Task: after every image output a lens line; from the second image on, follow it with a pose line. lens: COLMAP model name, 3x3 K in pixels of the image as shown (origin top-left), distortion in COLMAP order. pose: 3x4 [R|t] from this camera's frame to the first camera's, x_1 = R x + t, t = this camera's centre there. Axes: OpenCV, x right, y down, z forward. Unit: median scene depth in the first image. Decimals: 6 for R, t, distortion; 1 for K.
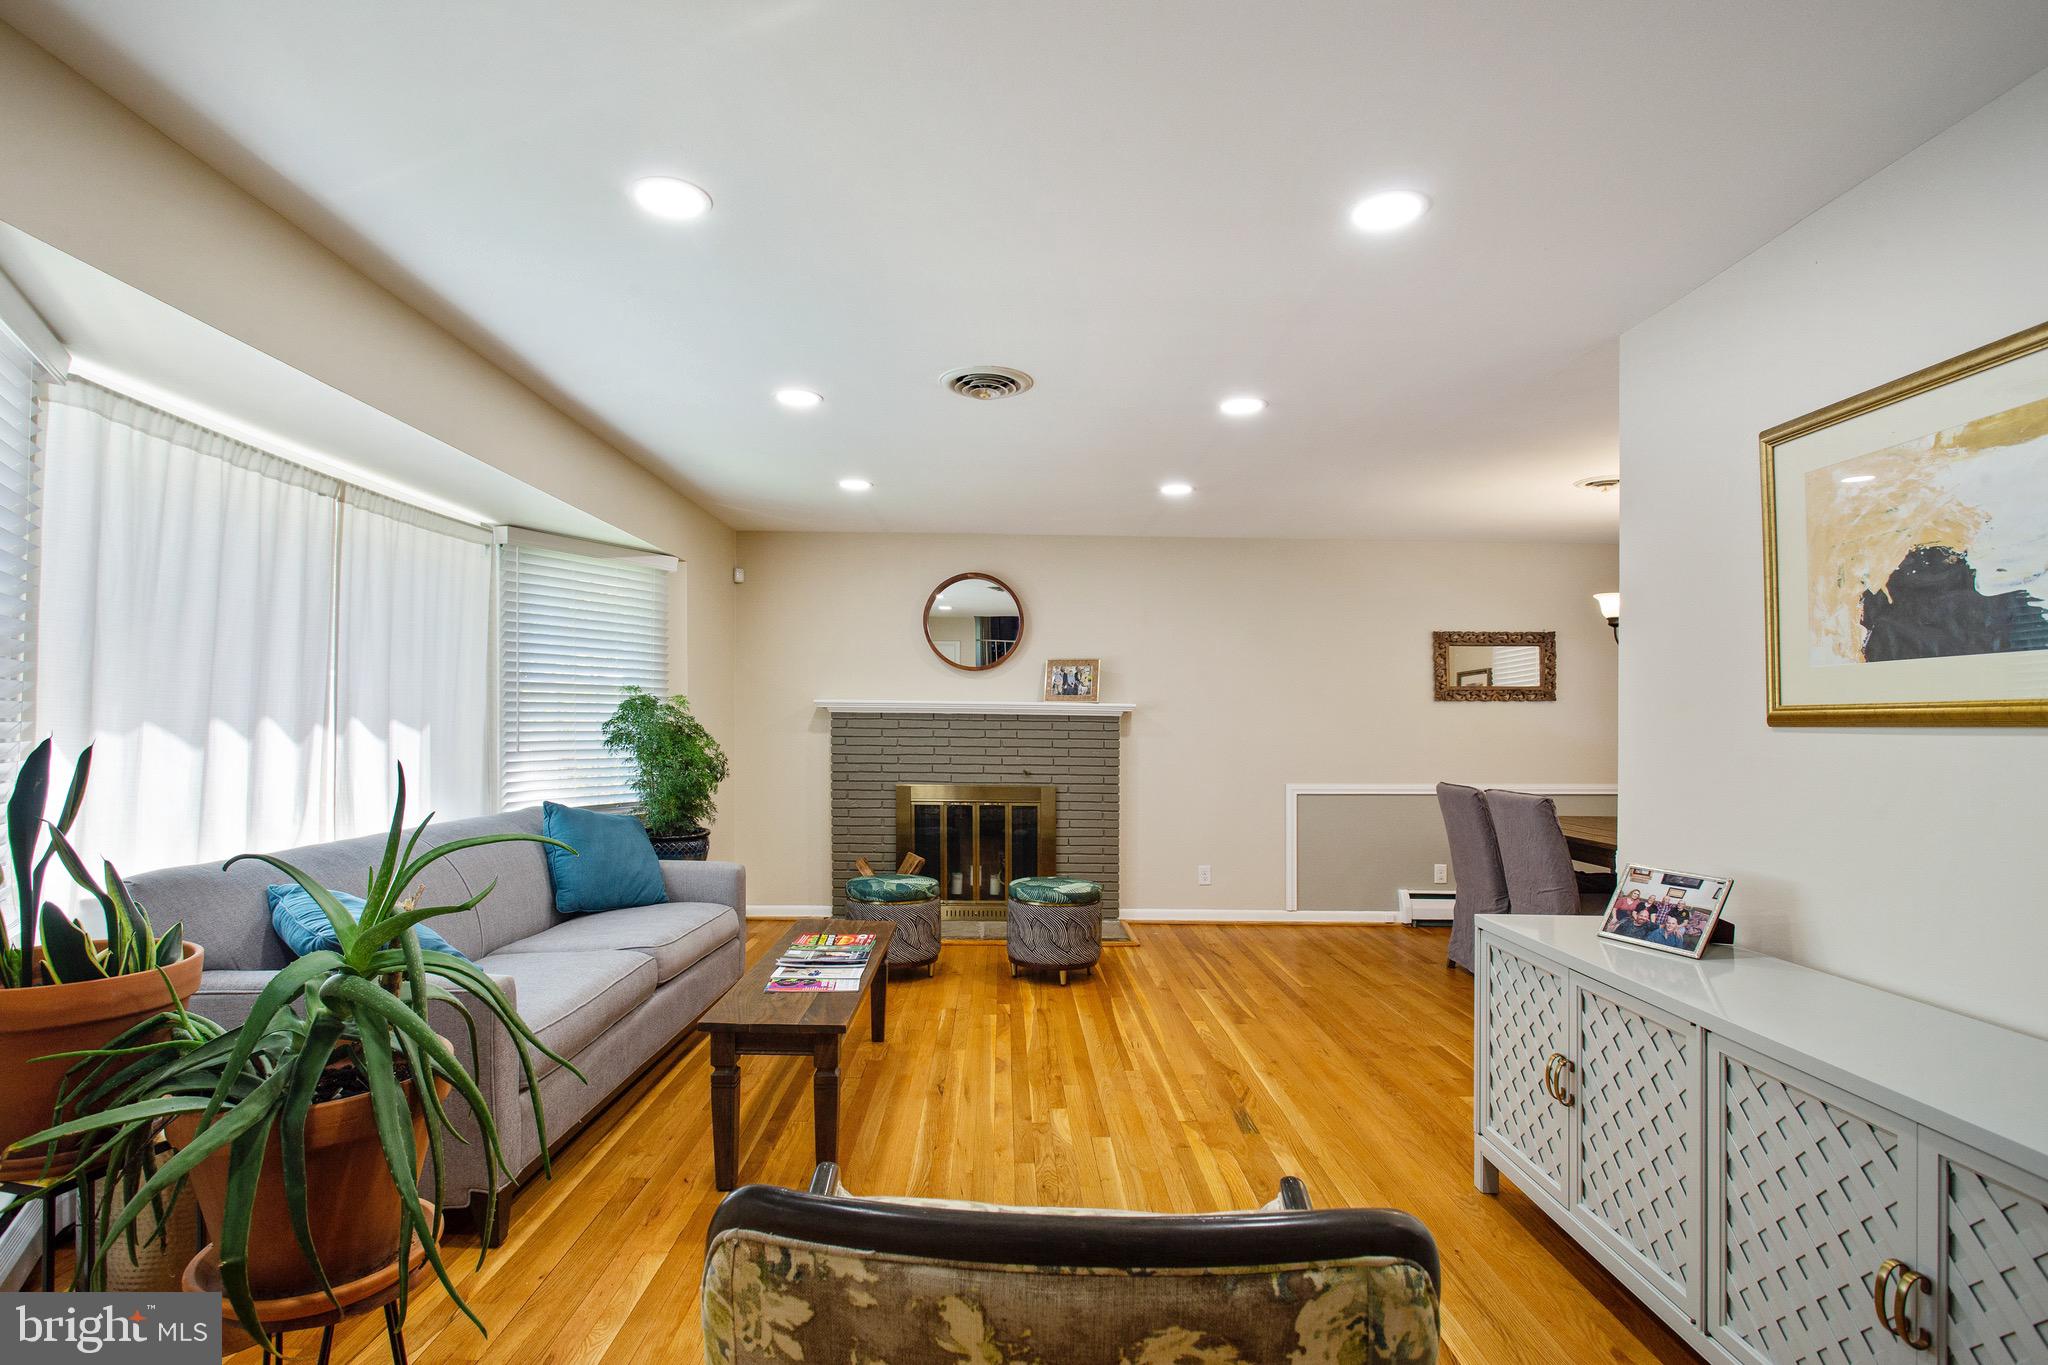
lens RADIAL K [[1046.1, 0, 984.8], [0, 1046.1, 765.1], [0, 0, 1]] dist [-0.002889, 0.000403]
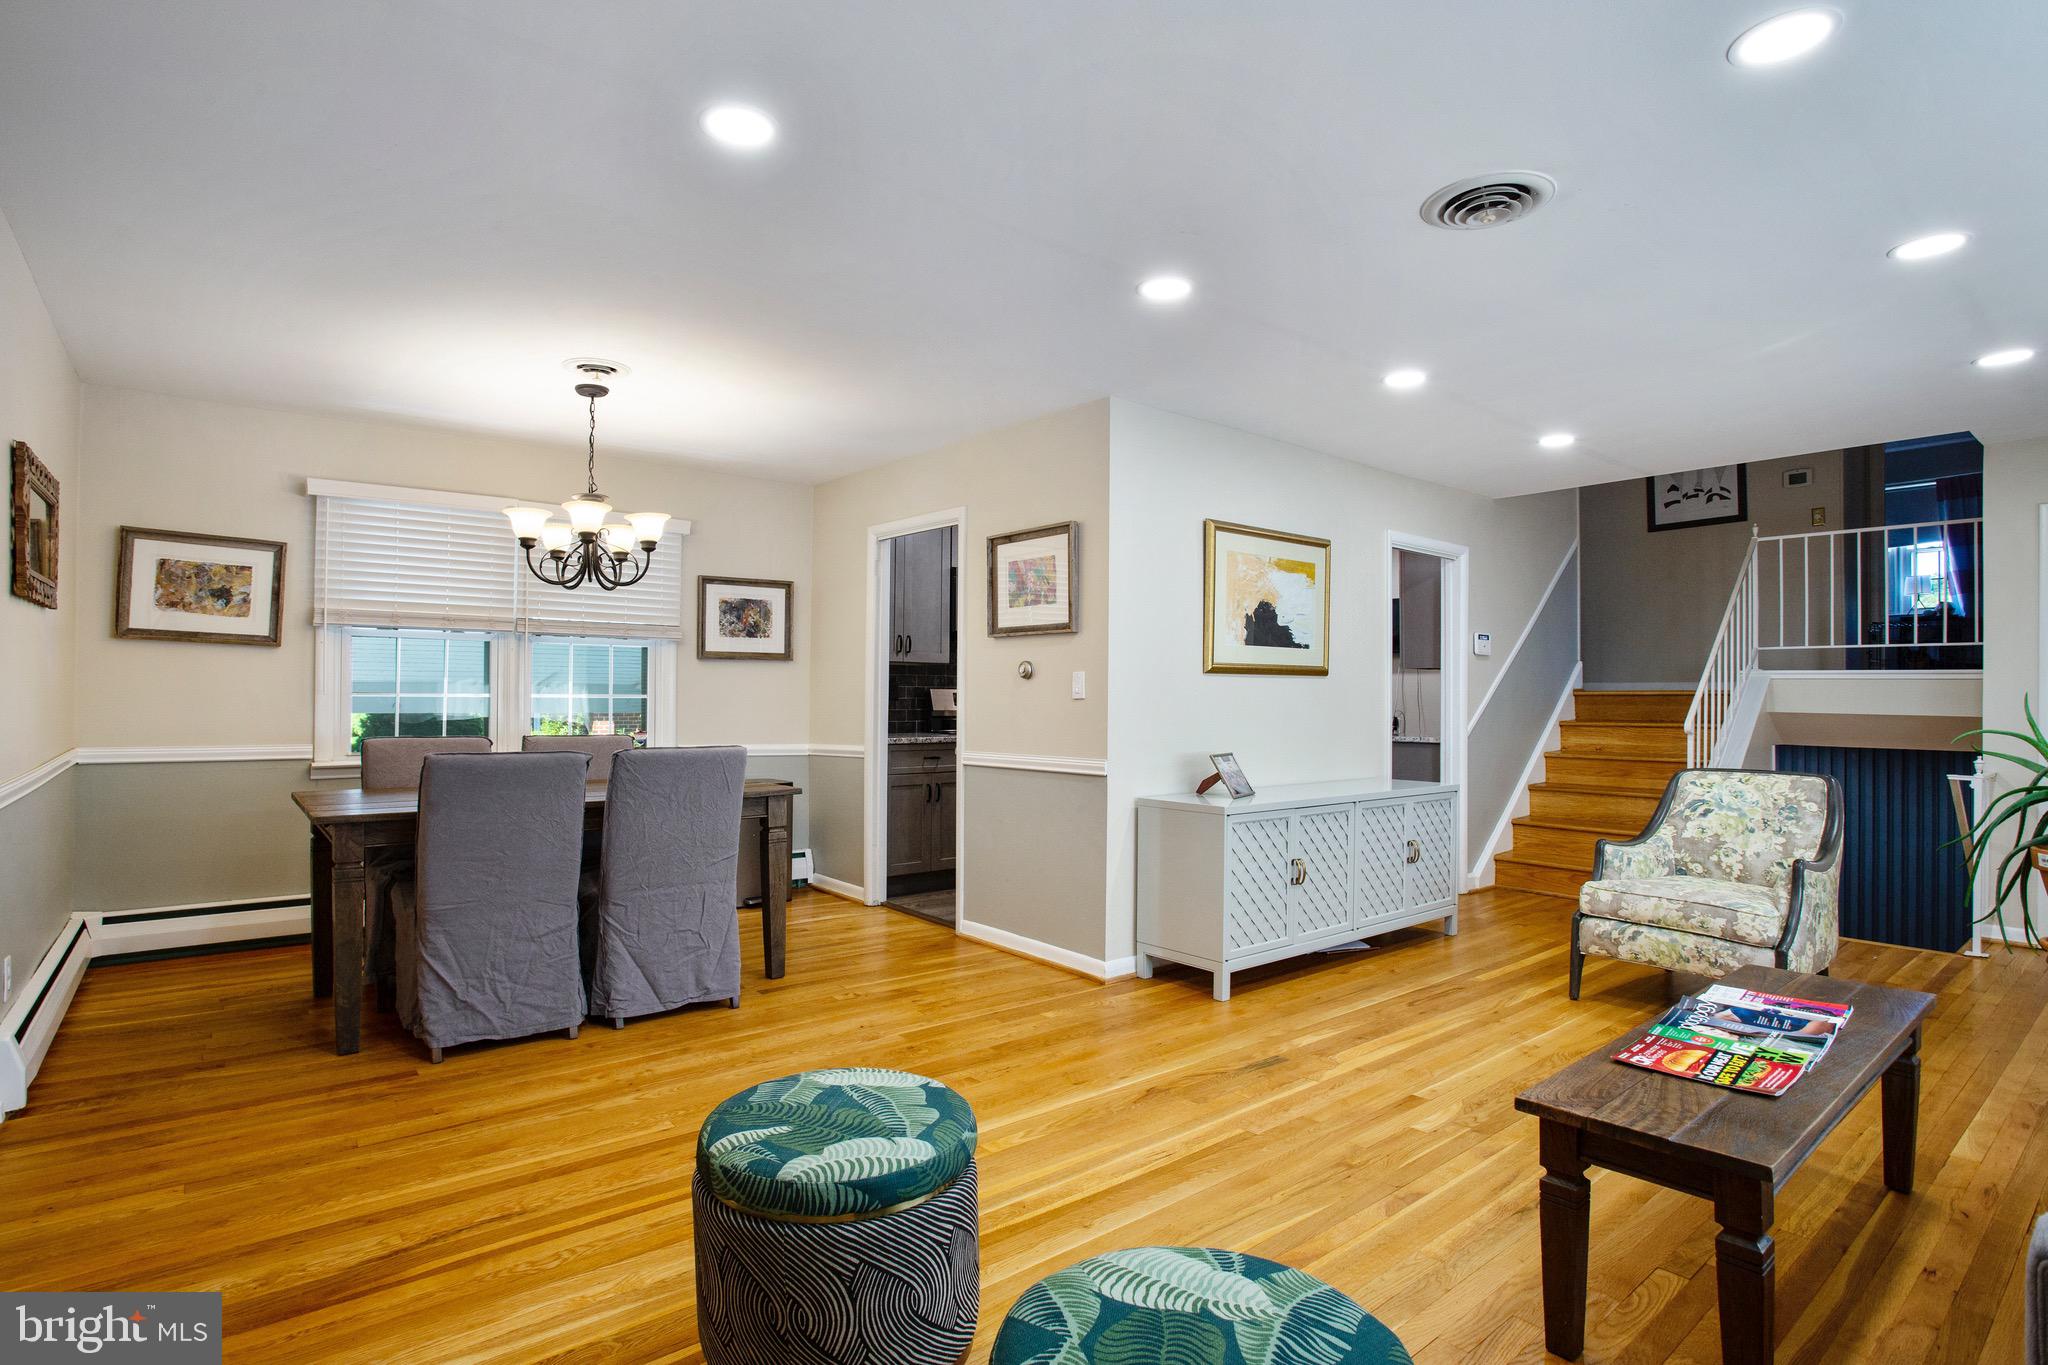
lens RADIAL K [[1000.9, 0, 1015.4], [0, 1000.9, 695.8], [0, 0, 1]] dist [-0.033406, 0.000715]
pose [[-0.642365, -0.011445, 0.766313, -0.221097], [0.020839, 0.999258, 0.032393, -0.030374], [-0.766115, 0.036778, -0.641650, 1.222169]]
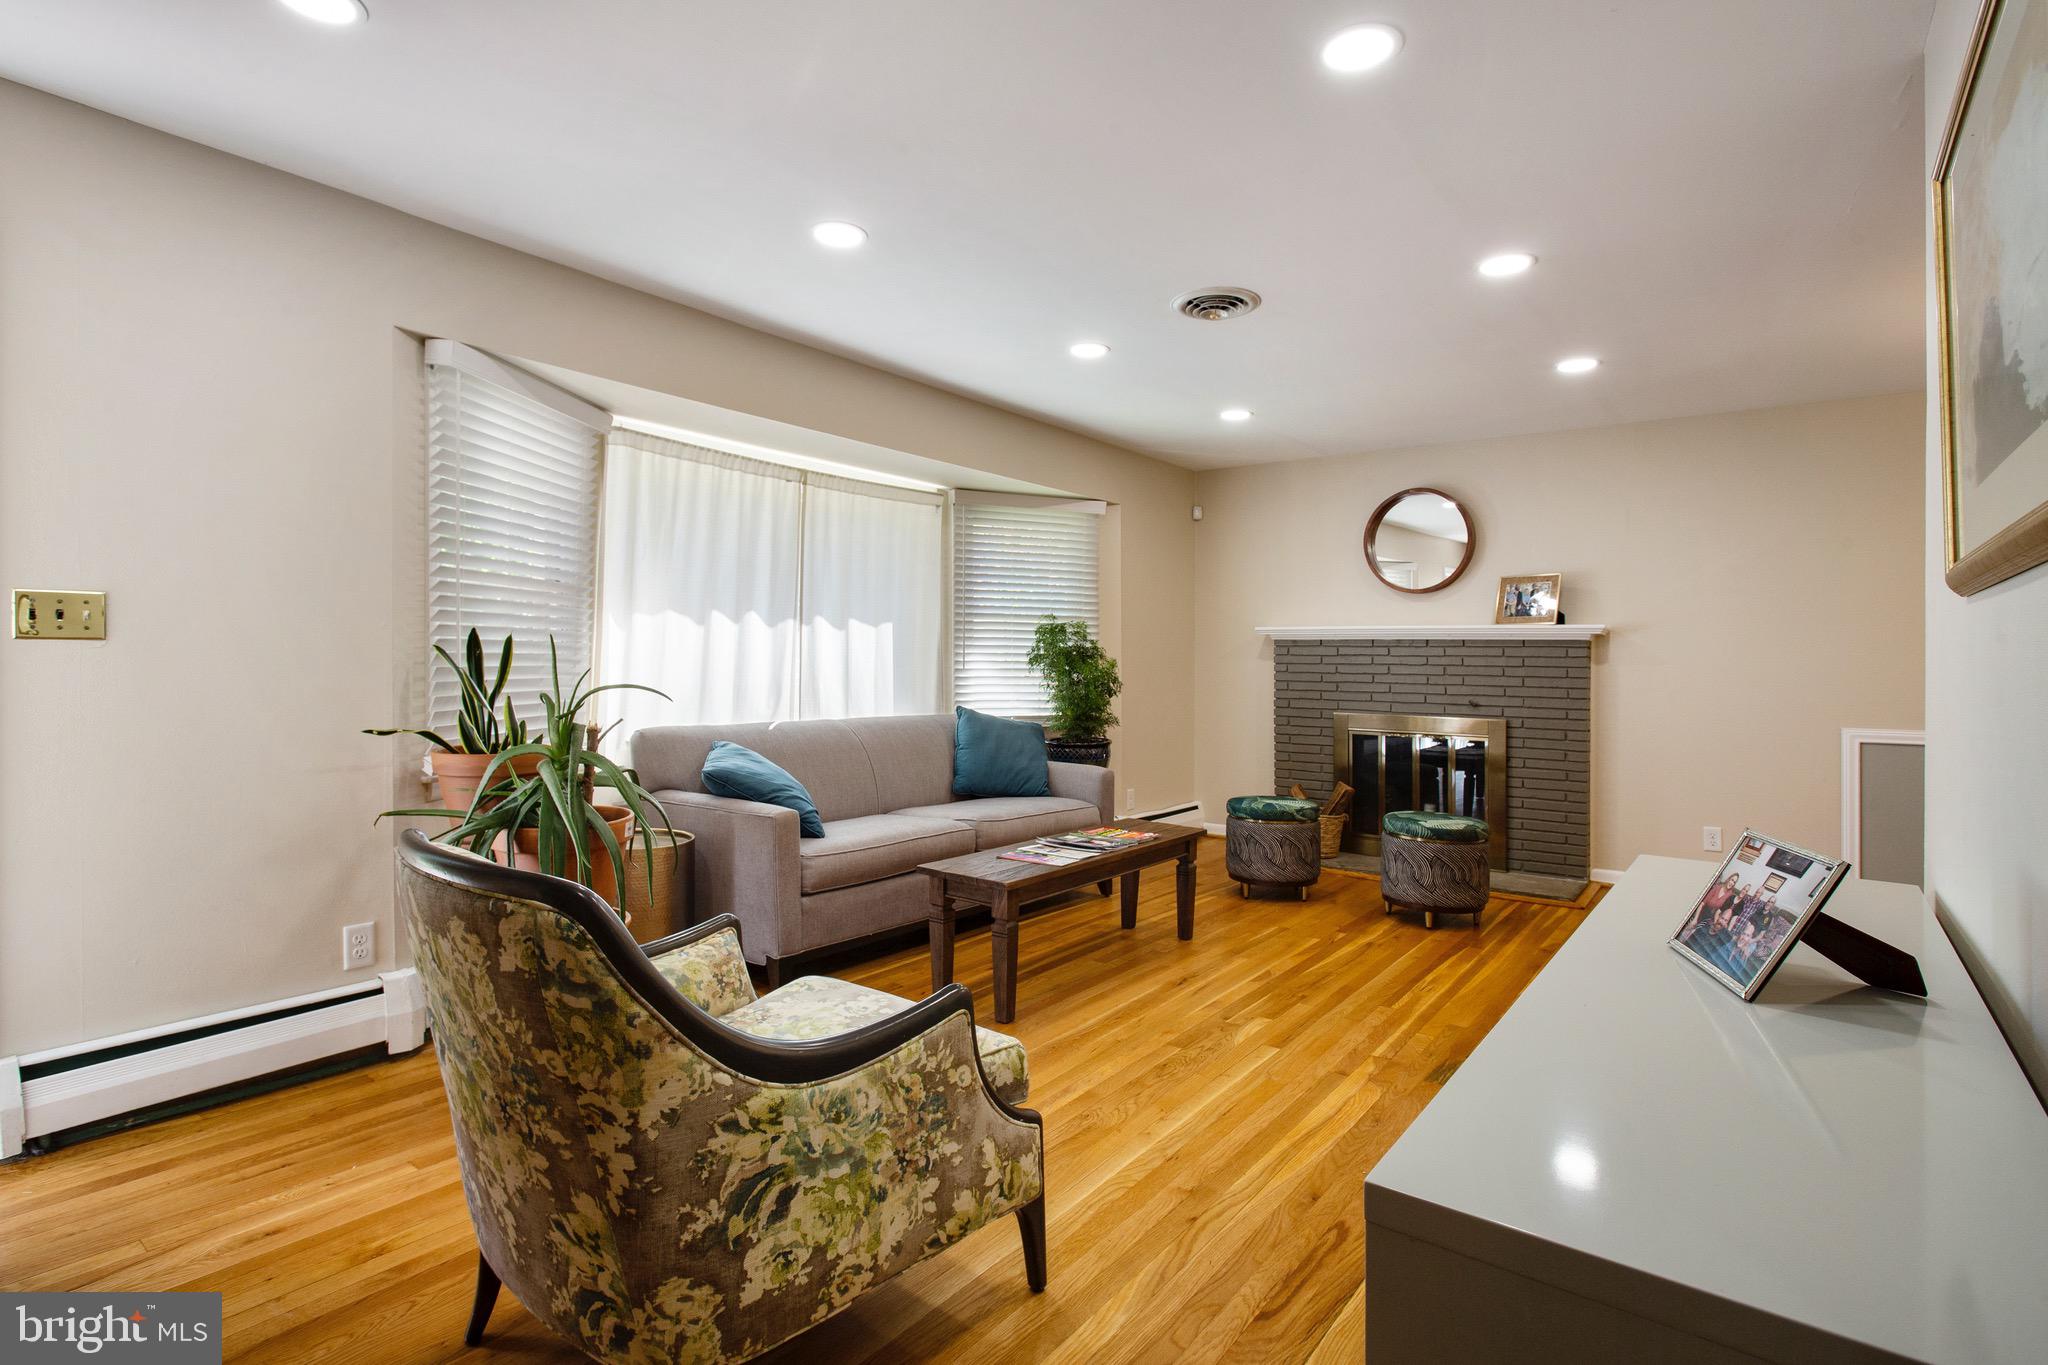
lens RADIAL K [[1040.5, 0, 980.9], [0, 1040.5, 648.1], [0, 0, 1]] dist [-0.000287, 0.000378]
pose [[0.794608, -0.000804, -0.607122, 0.326967], [-0.036615, 0.998115, -0.049245, 0.024703], [0.606018, 0.061360, 0.793081, 0.019707]]
